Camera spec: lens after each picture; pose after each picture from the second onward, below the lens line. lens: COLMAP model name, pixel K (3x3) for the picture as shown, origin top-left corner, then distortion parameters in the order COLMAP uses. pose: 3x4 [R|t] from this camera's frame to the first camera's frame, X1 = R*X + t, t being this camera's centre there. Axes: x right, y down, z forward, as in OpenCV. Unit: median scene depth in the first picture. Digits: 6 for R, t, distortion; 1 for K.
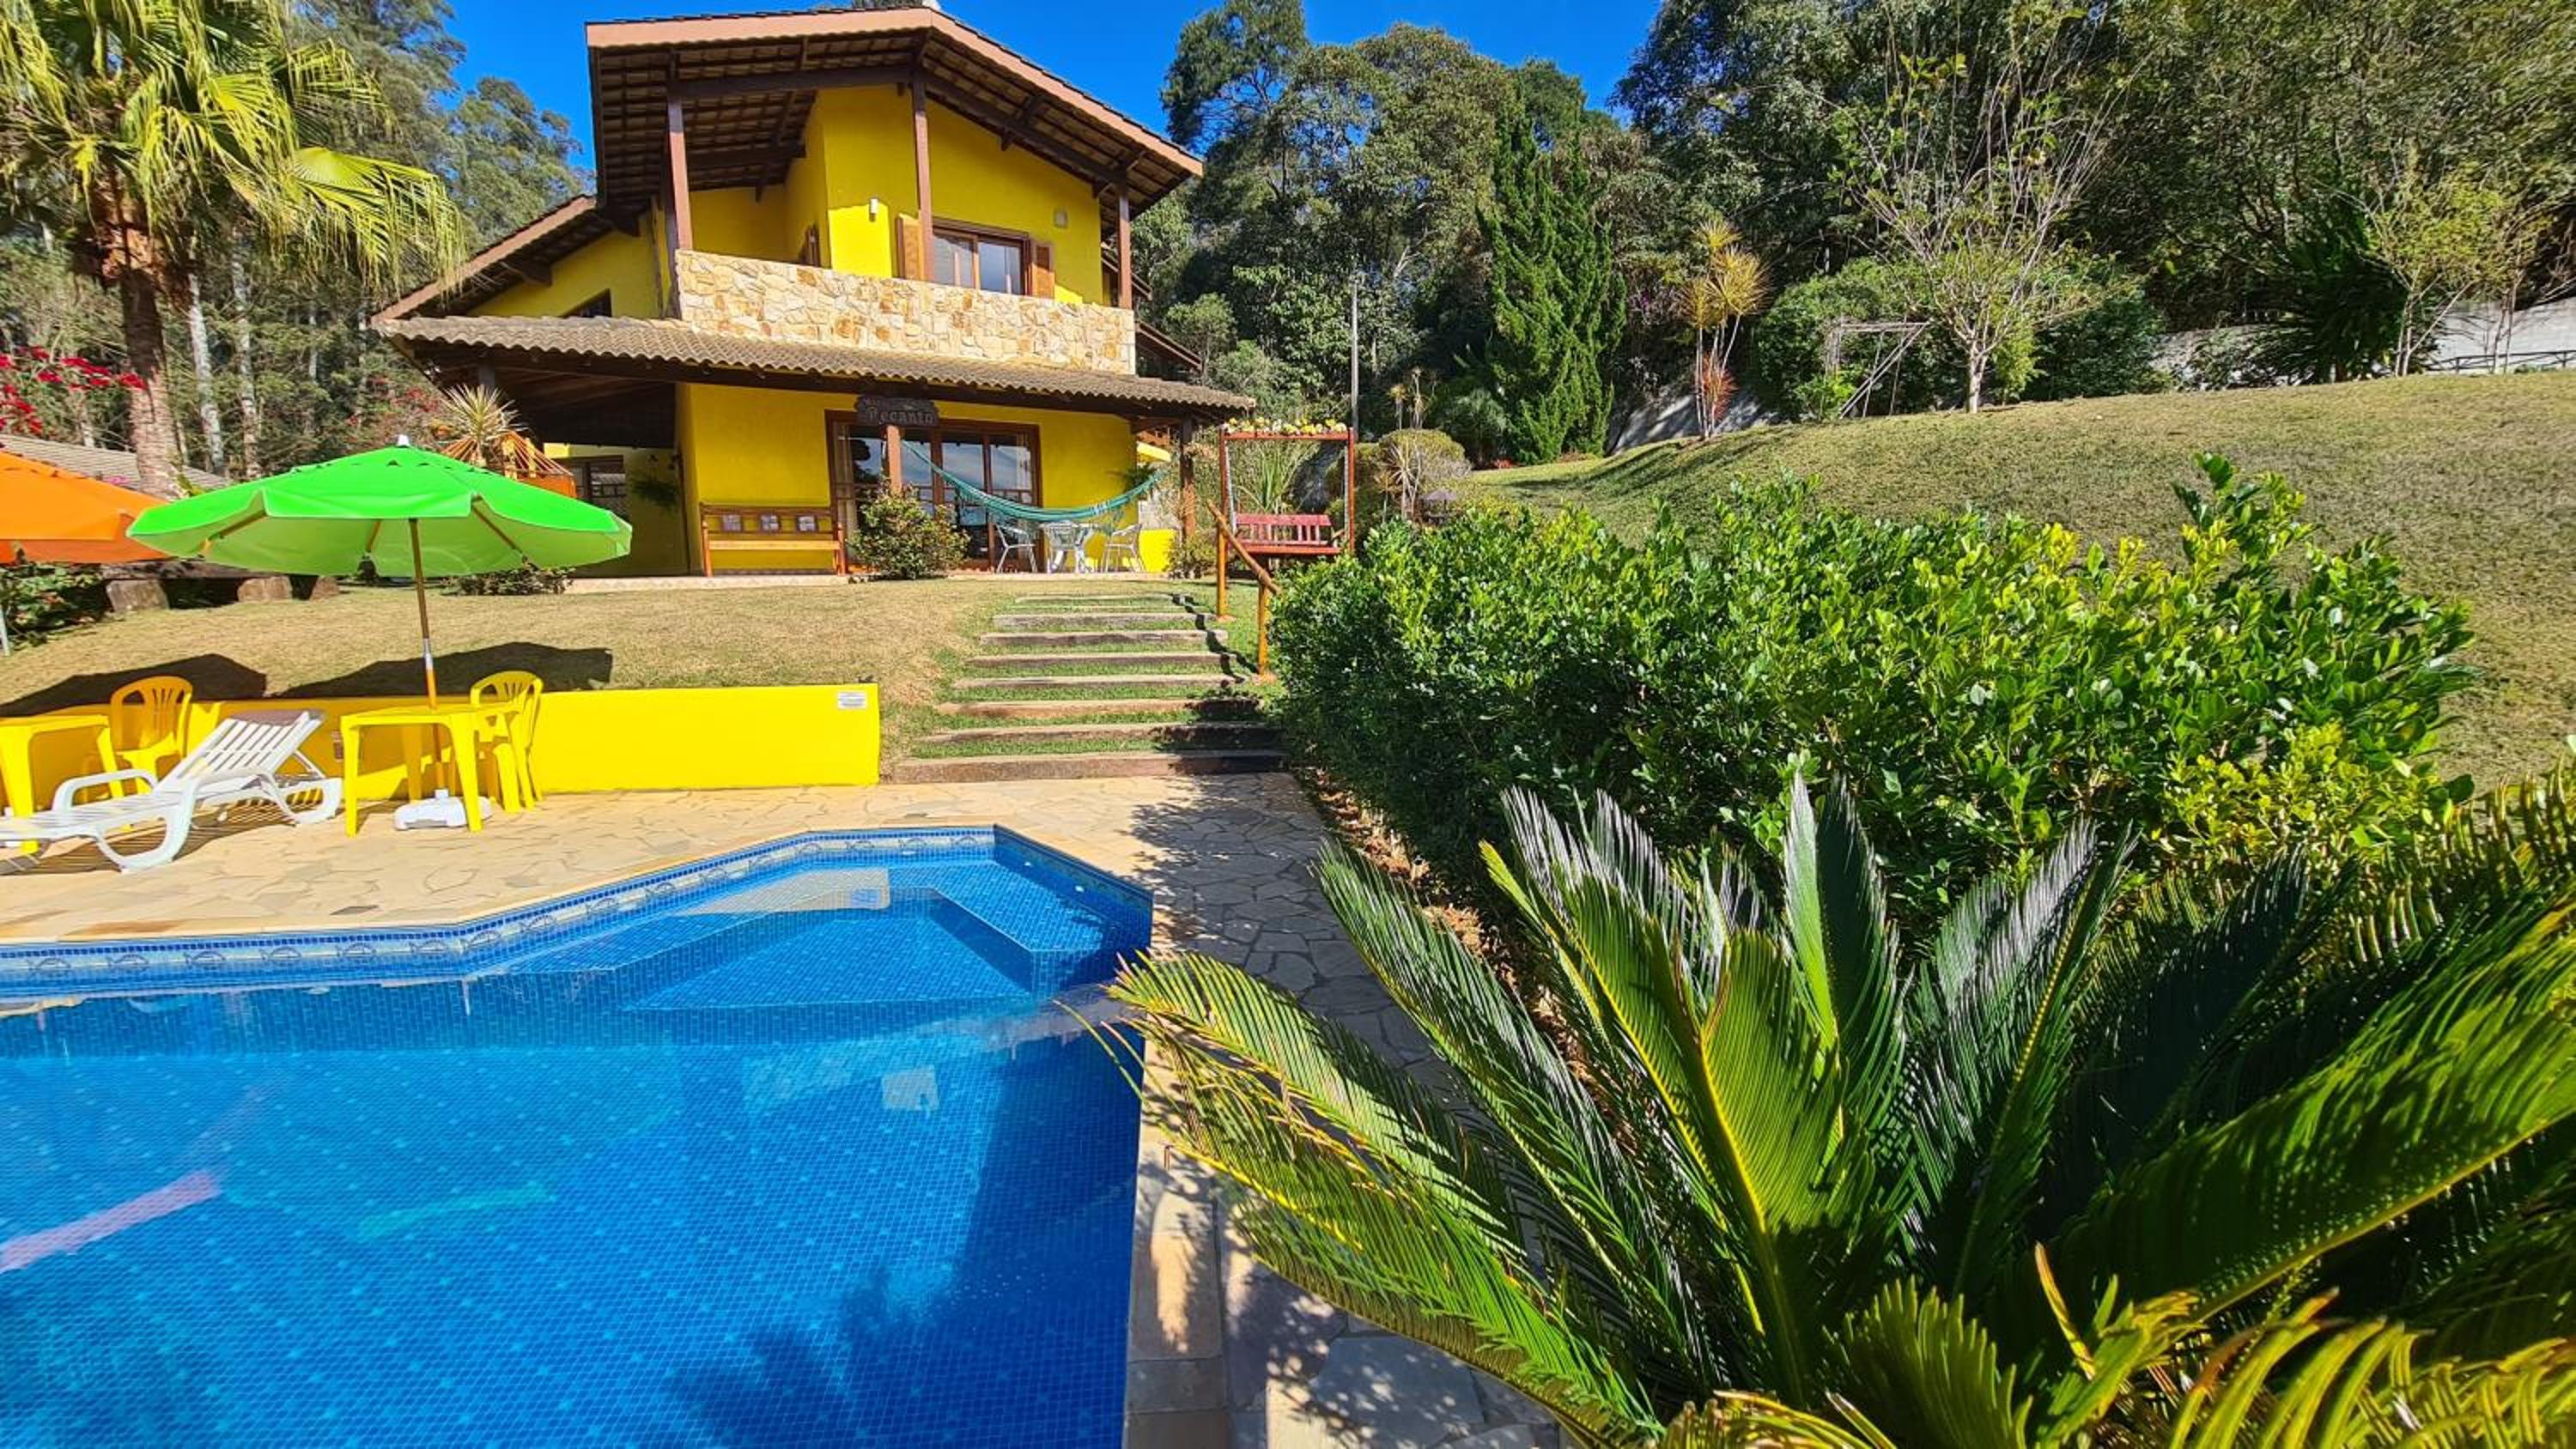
lens RADIAL K [[1007.6, 0, 1283.6], [0, 1007.6, 714.8], [0, 0, 1]] dist [-0.025154, -0.000280]
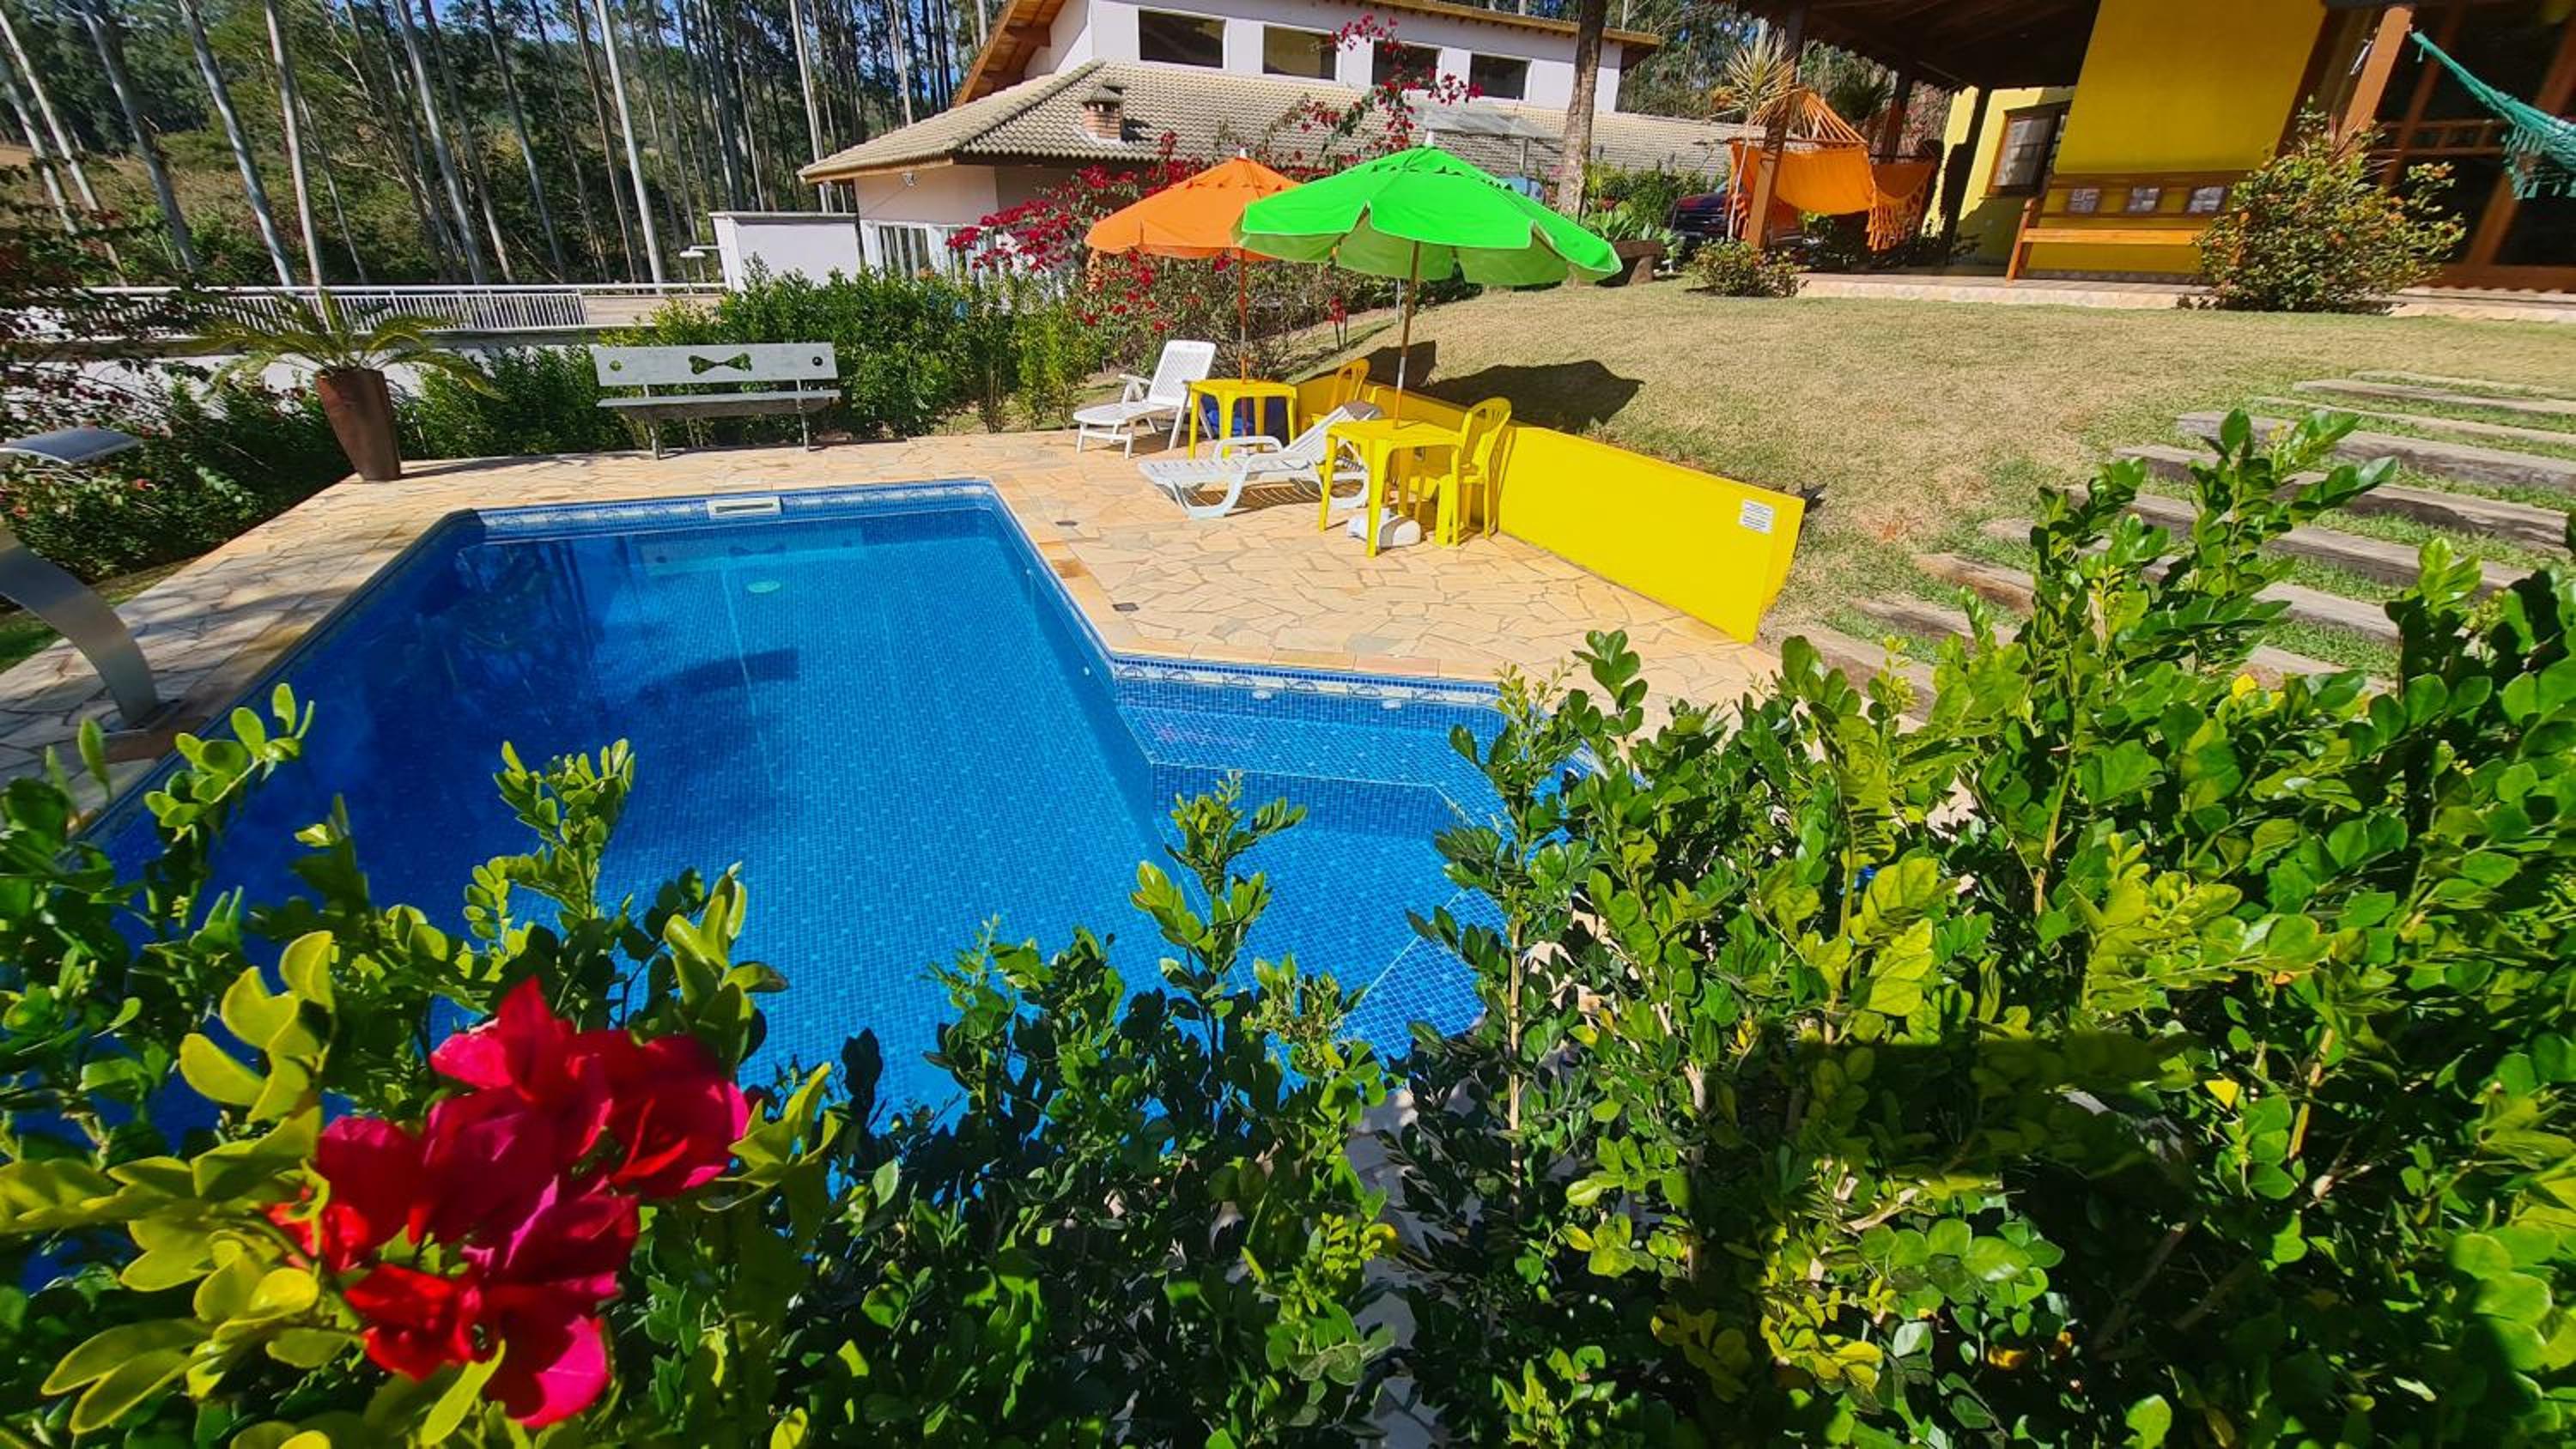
lens RADIAL K [[1007.6, 0, 1283.6], [0, 1007.6, 714.8], [0, 0, 1]] dist [-0.025154, -0.000280]
pose [[0.248020, 0.426940, -0.869602, 0.138699], [-0.137272, 0.904080, 0.404716, -0.122435], [0.958980, 0.018994, 0.282837, 0.485023]]
